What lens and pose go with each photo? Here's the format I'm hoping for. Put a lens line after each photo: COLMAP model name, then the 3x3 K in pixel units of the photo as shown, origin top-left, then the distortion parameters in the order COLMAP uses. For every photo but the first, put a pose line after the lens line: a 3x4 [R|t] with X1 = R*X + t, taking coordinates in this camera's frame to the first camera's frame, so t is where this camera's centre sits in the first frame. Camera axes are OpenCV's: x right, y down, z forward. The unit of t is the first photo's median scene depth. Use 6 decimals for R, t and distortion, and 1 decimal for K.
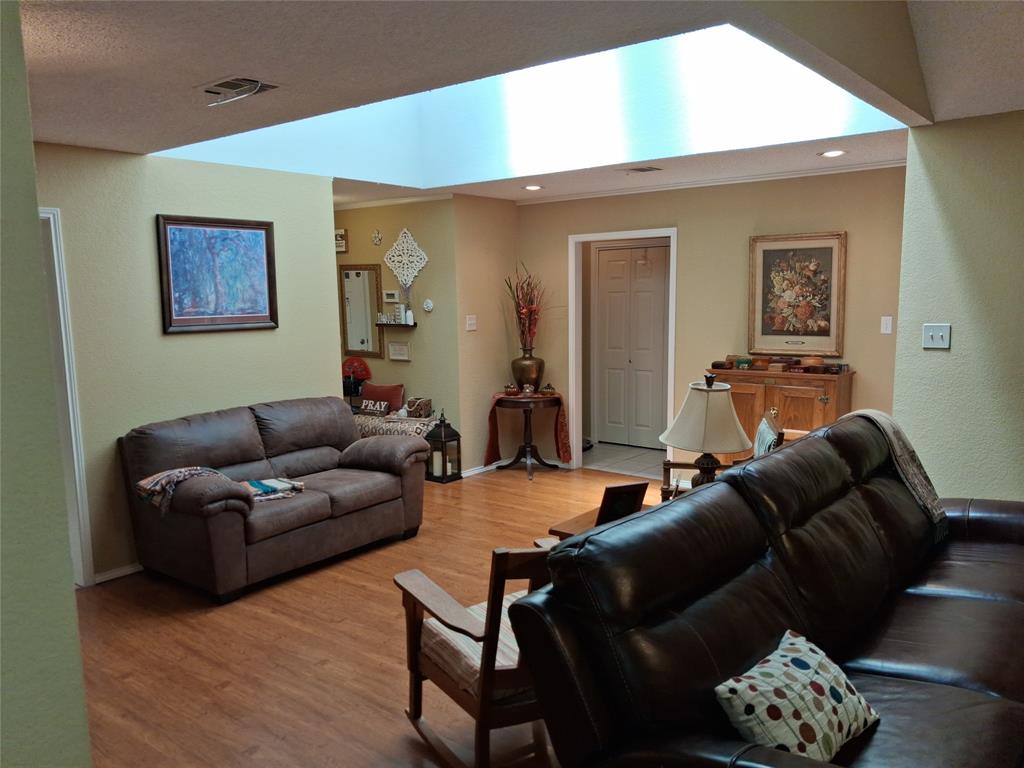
lens RADIAL K [[804.9, 0, 512.3], [0, 804.9, 401.0], [0, 0, 1]] dist [0.180706, -0.451137]
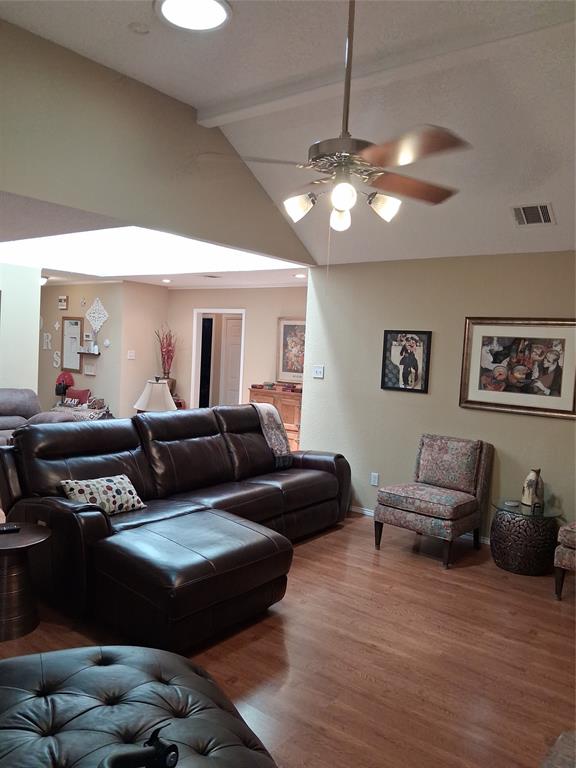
lens RADIAL K [[603.7, 0, 284.5], [0, 603.7, 375.0], [0, 0, 1]] dist [0.180706, -0.451137]
pose [[0.997703, 0.065083, 0.018767, 0.243064], [-0.063134, 0.993901, -0.090418, 0.039228], [-0.024538, 0.089025, 0.995727, -0.269413]]
